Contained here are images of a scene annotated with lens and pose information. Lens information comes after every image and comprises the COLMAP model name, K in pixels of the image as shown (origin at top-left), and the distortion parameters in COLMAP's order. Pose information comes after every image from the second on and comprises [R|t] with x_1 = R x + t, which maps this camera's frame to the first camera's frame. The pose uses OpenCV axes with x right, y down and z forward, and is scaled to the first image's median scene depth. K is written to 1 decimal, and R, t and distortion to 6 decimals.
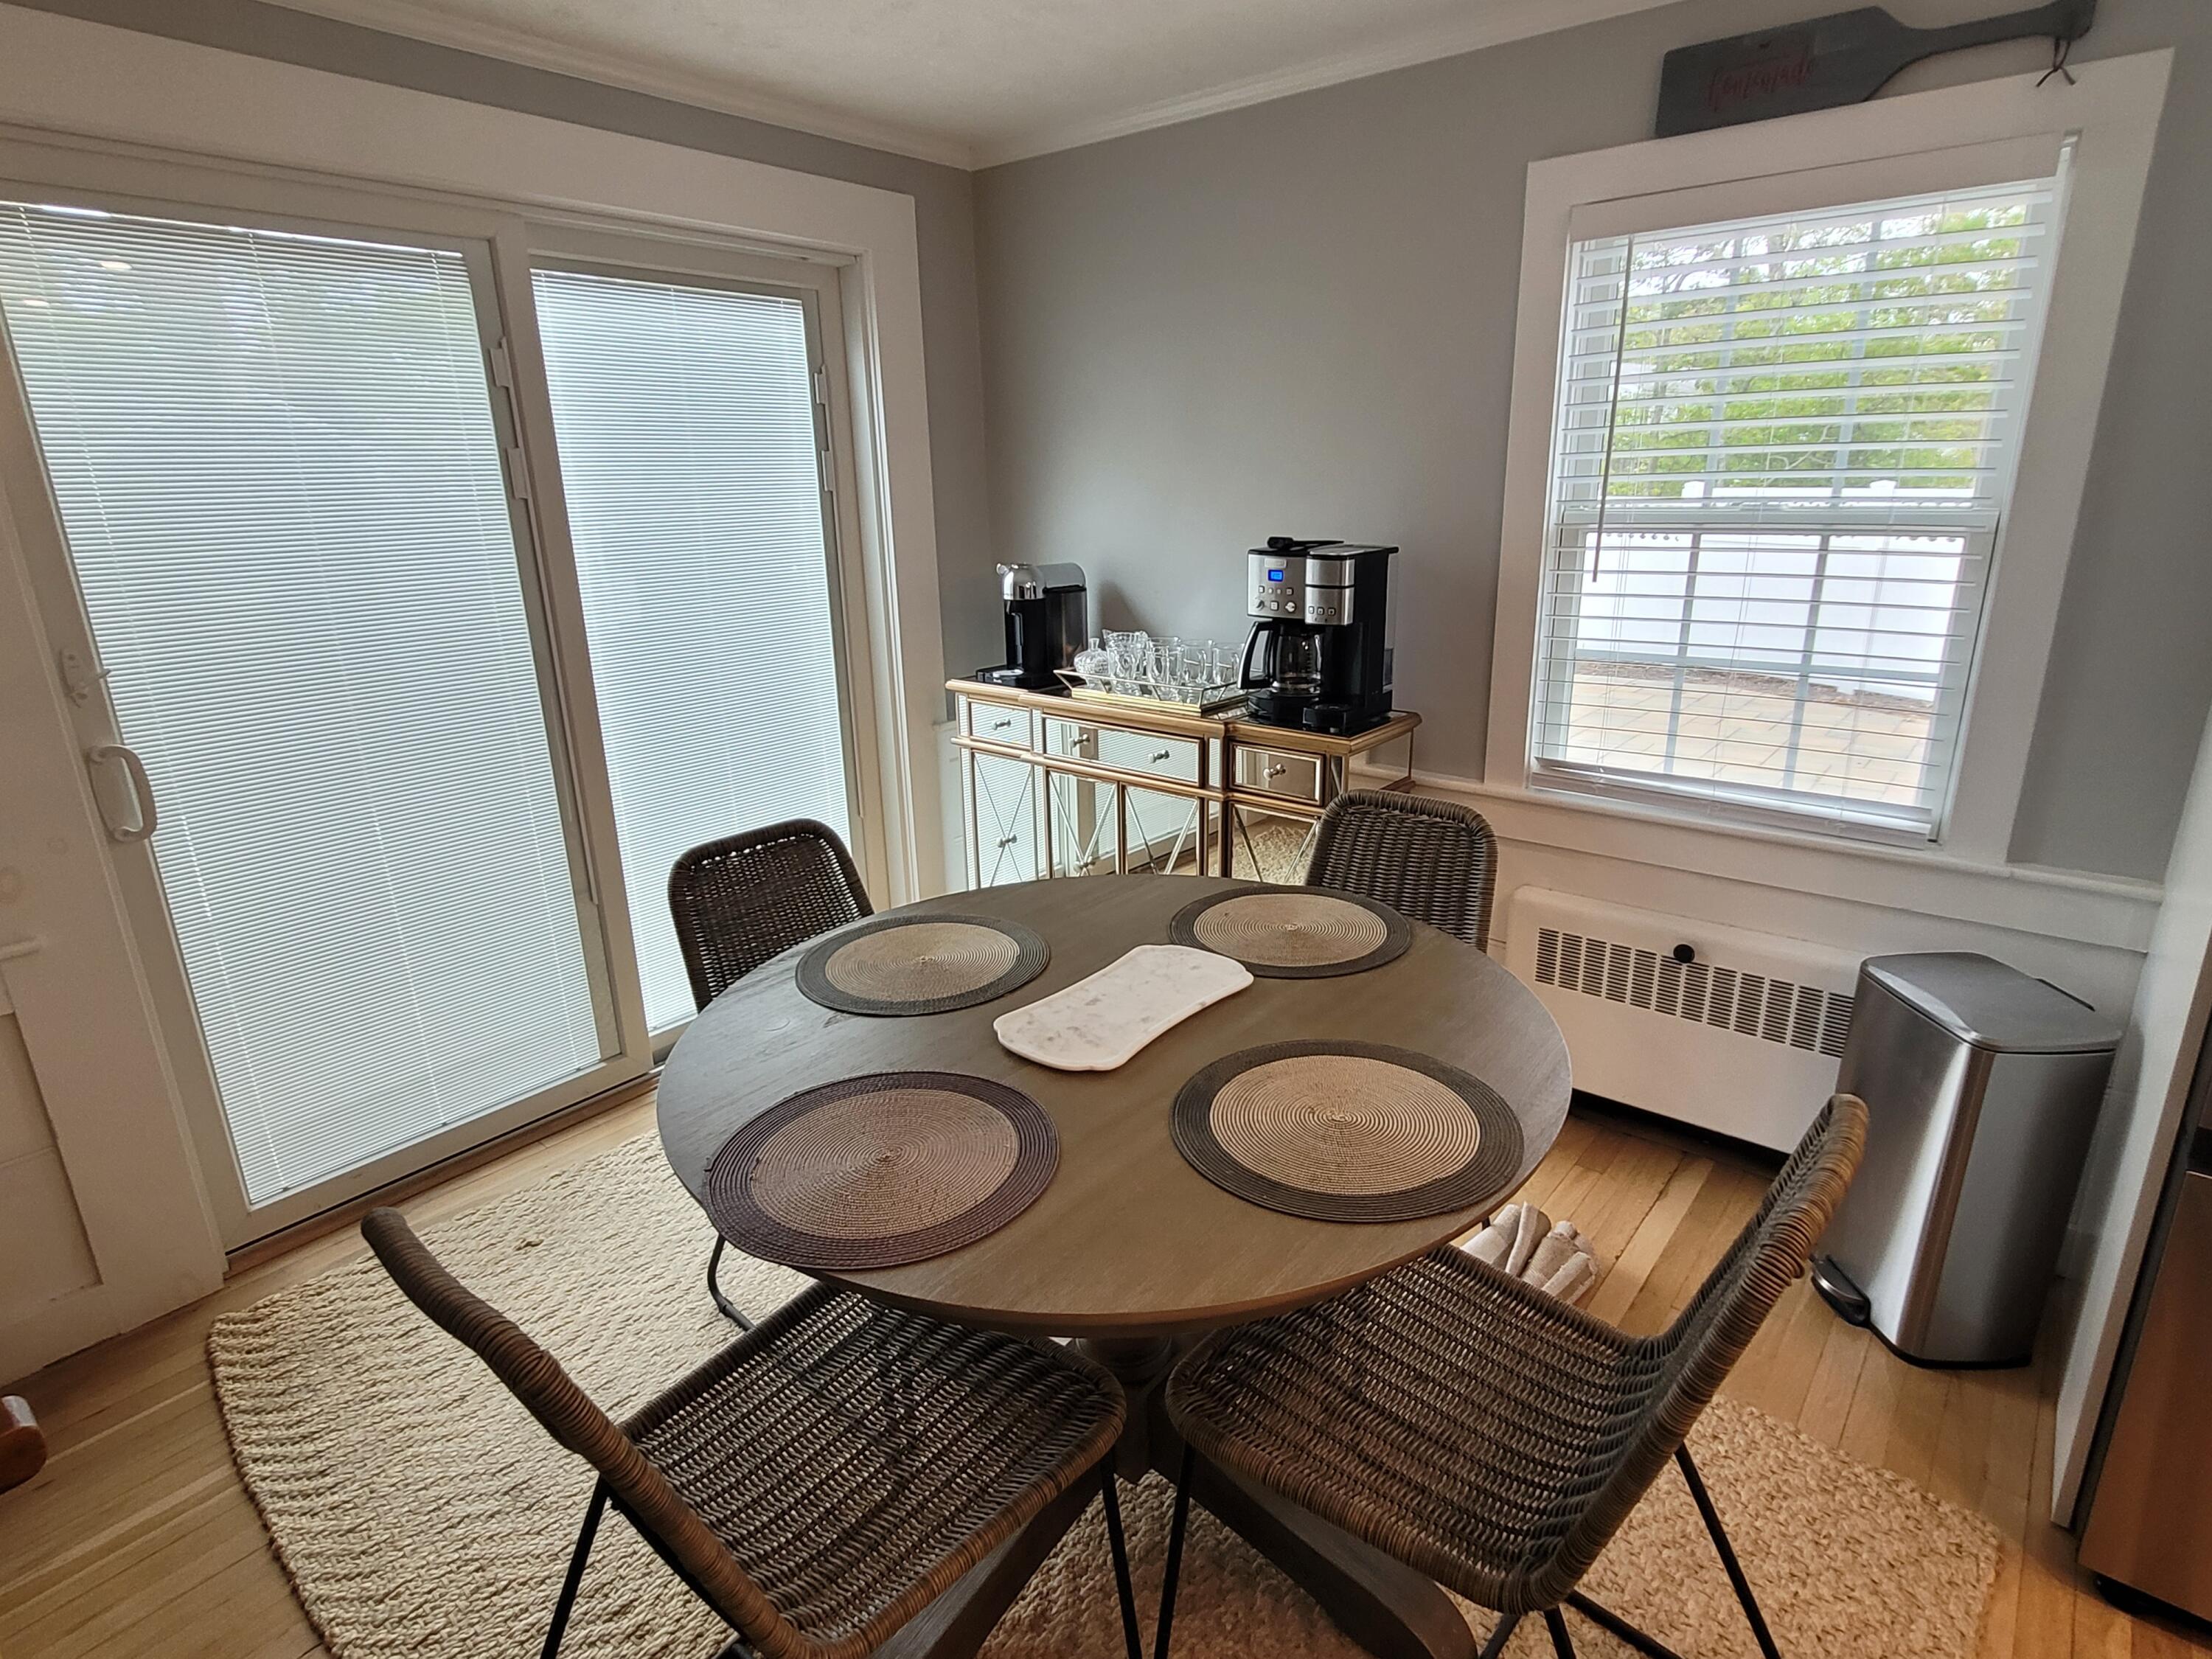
lens RADIAL K [[1154.9, 0, 1120.2], [0, 1154.9, 822.8], [0, 0, 1]] dist [0.003873, -0.002709]
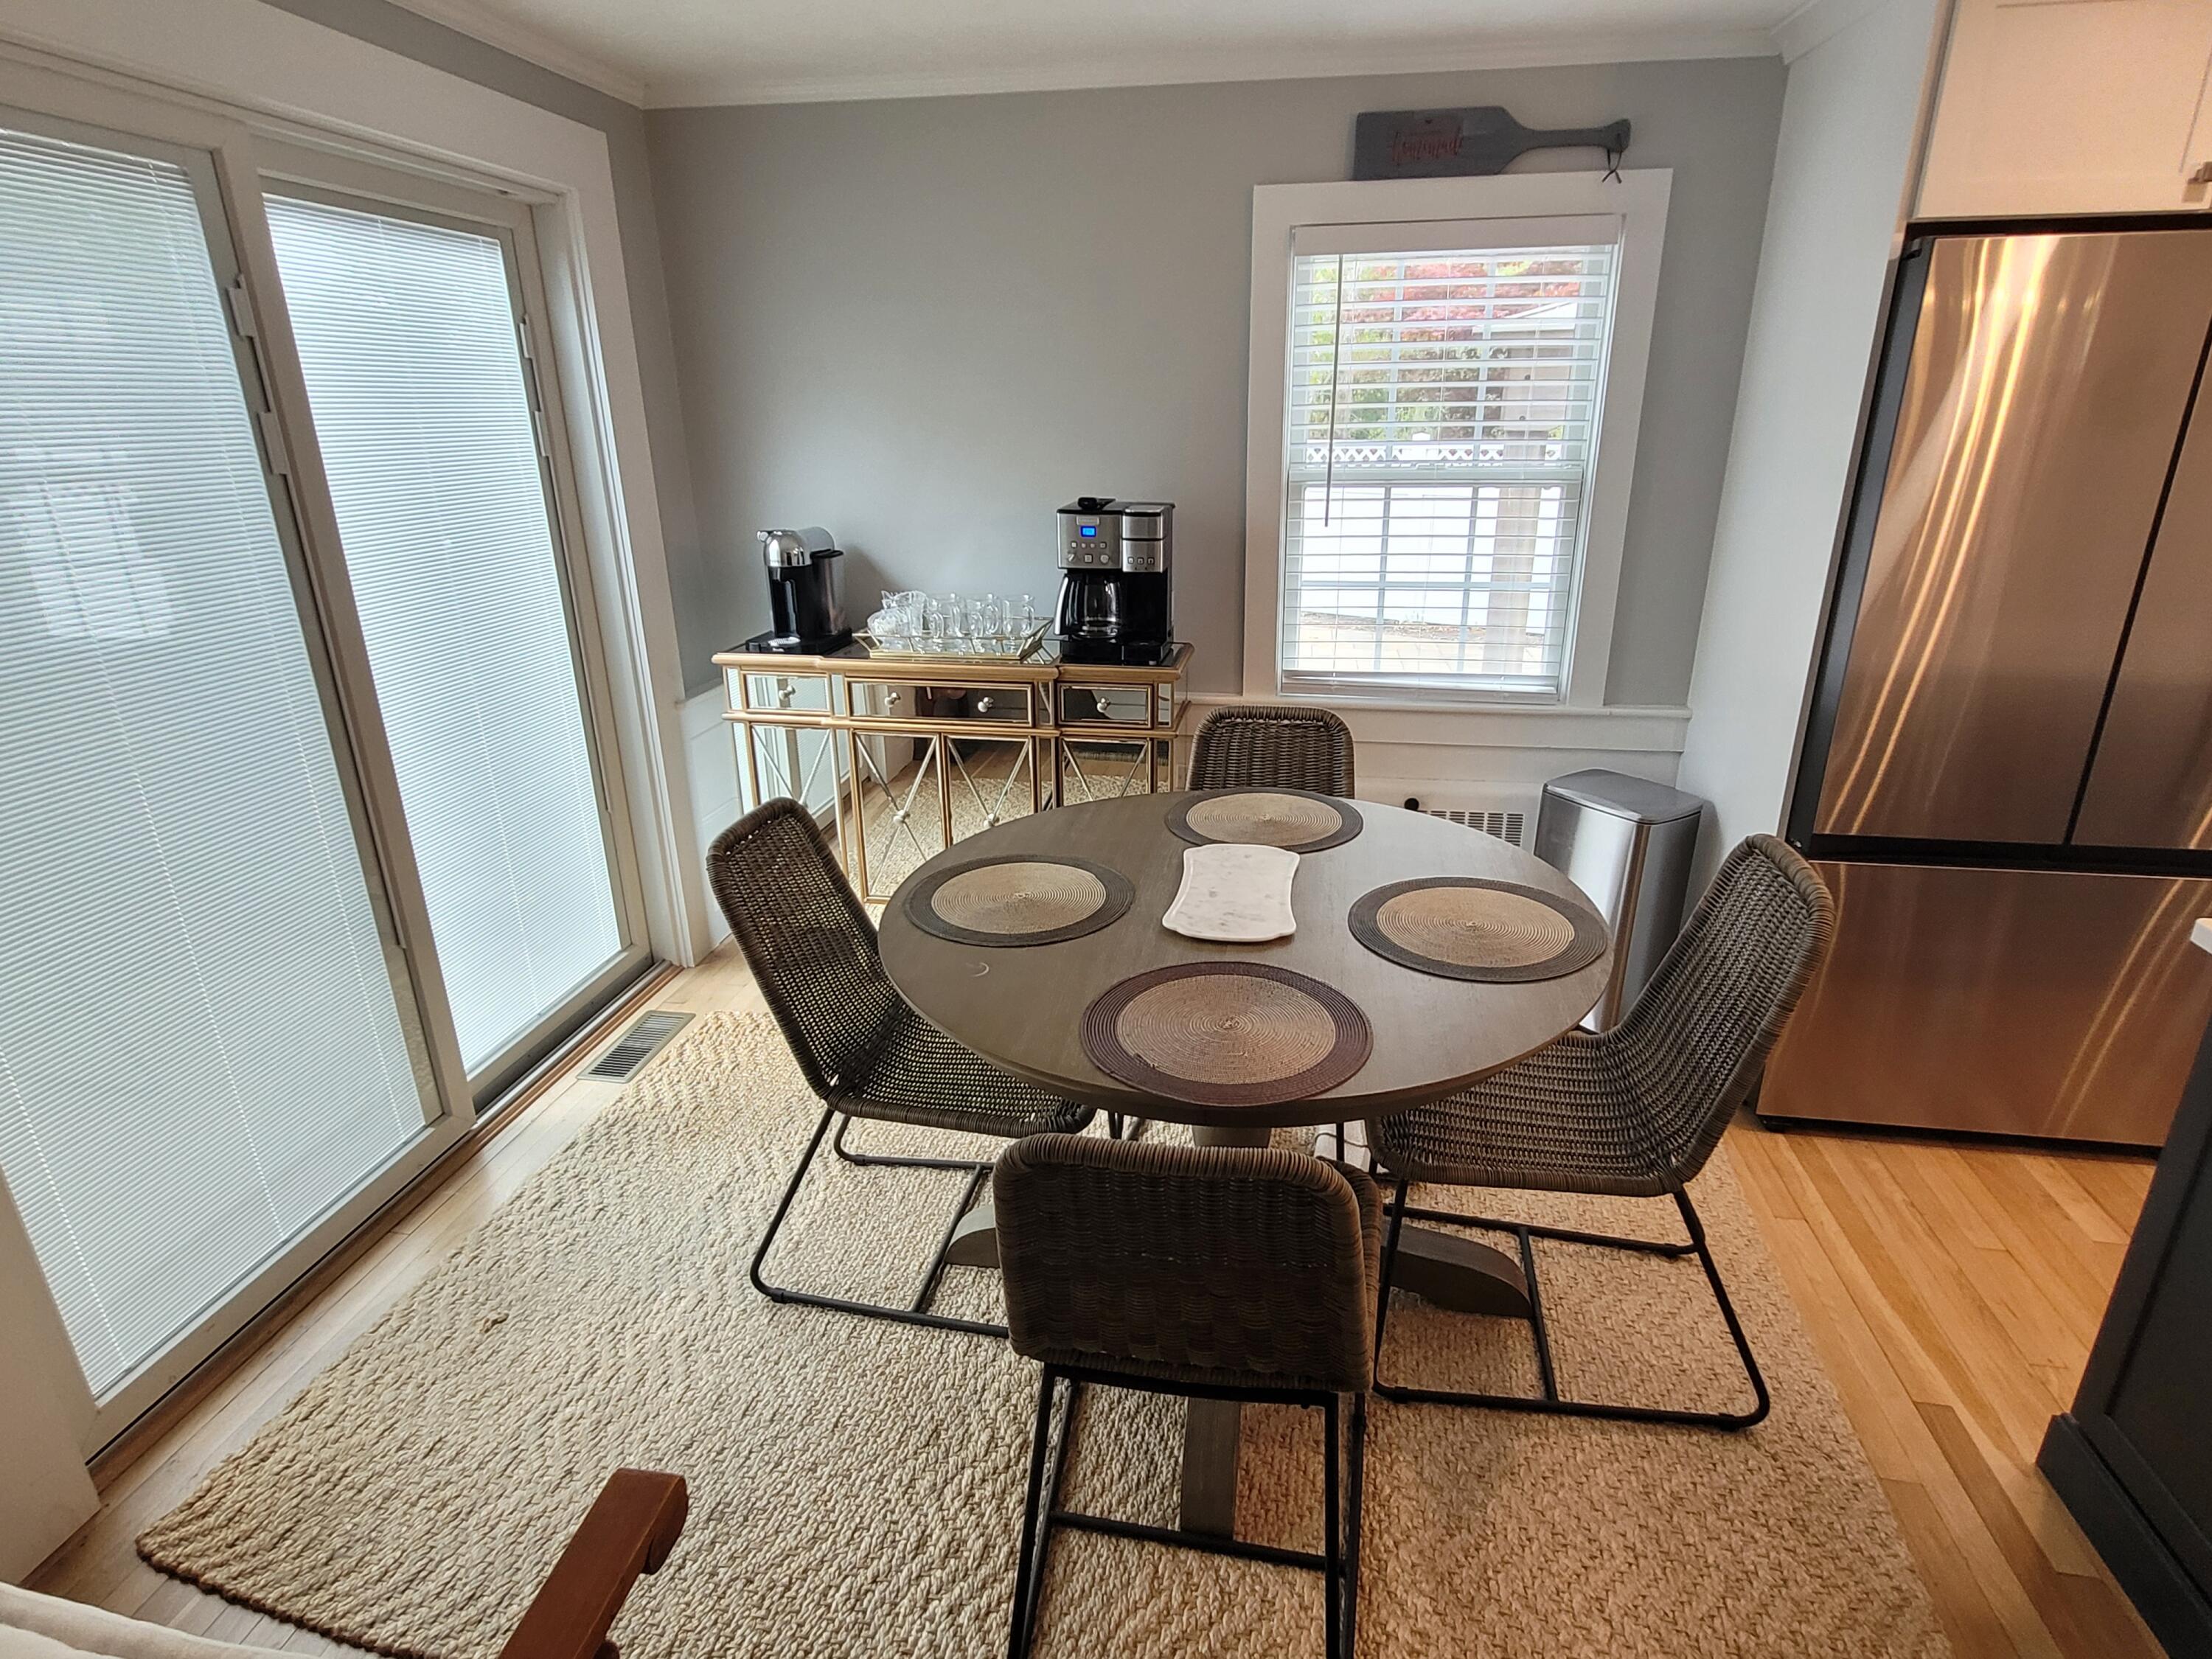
lens RADIAL K [[1154.9, 0, 1114.5], [0, 1154.9, 822.4], [0, 0, 1]] dist [0.003873, -0.002709]
pose [[0.866640, -0.159168, 0.472864, -0.431828], [0.138827, 0.987250, 0.077876, -0.017544], [-0.479230, -0.001844, 0.877687, -0.007280]]
